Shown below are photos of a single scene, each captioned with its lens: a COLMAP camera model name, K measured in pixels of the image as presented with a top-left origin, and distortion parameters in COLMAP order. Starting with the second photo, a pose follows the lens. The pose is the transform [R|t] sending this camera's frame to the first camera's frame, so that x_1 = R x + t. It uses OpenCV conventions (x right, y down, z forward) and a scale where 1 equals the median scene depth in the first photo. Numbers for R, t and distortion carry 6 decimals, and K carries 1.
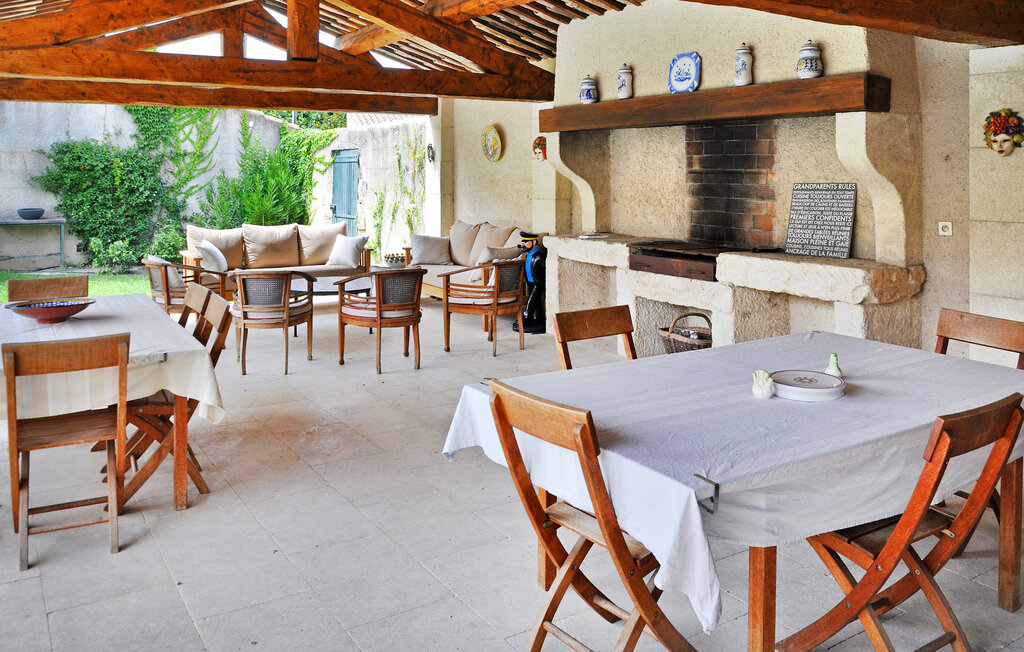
lens RADIAL K [[831.9, 0, 511.6], [0, 831.9, 230.4], [0, 0, 1]] dist [-0.052771, 0.002145]
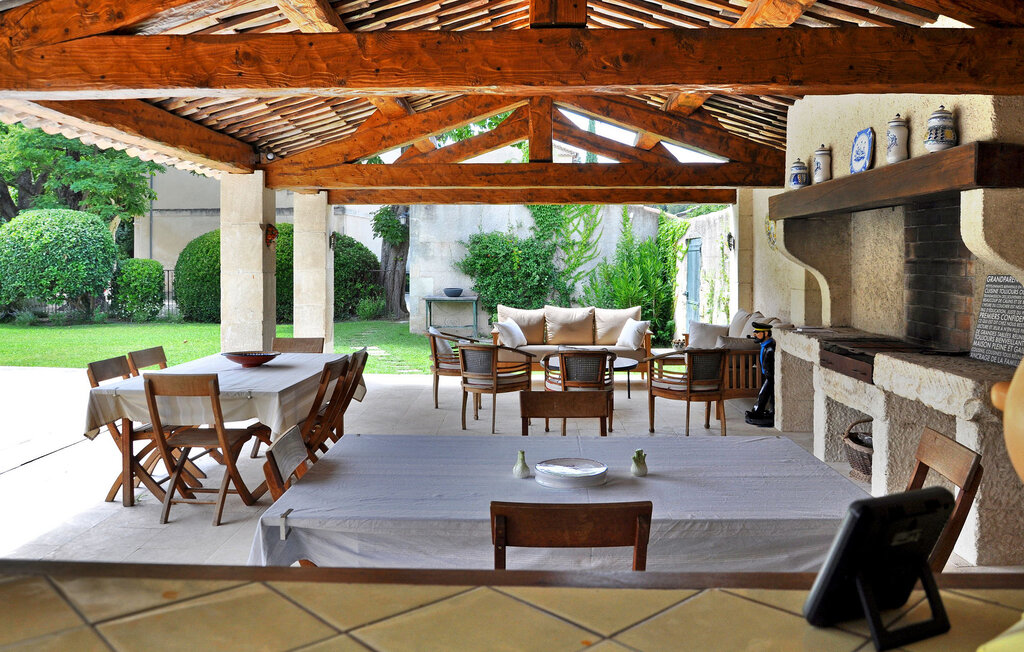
lens RADIAL K [[815.1, 0, 512.0], [0, 815.1, 326.0], [0, 0, 1]] dist [-0.042640, 0.000286]
pose [[0.829350, 0.046169, -0.556819, 0.283027], [-0.039580, 0.998931, 0.023874, -0.004661], [0.557326, 0.002239, 0.830291, 0.042894]]
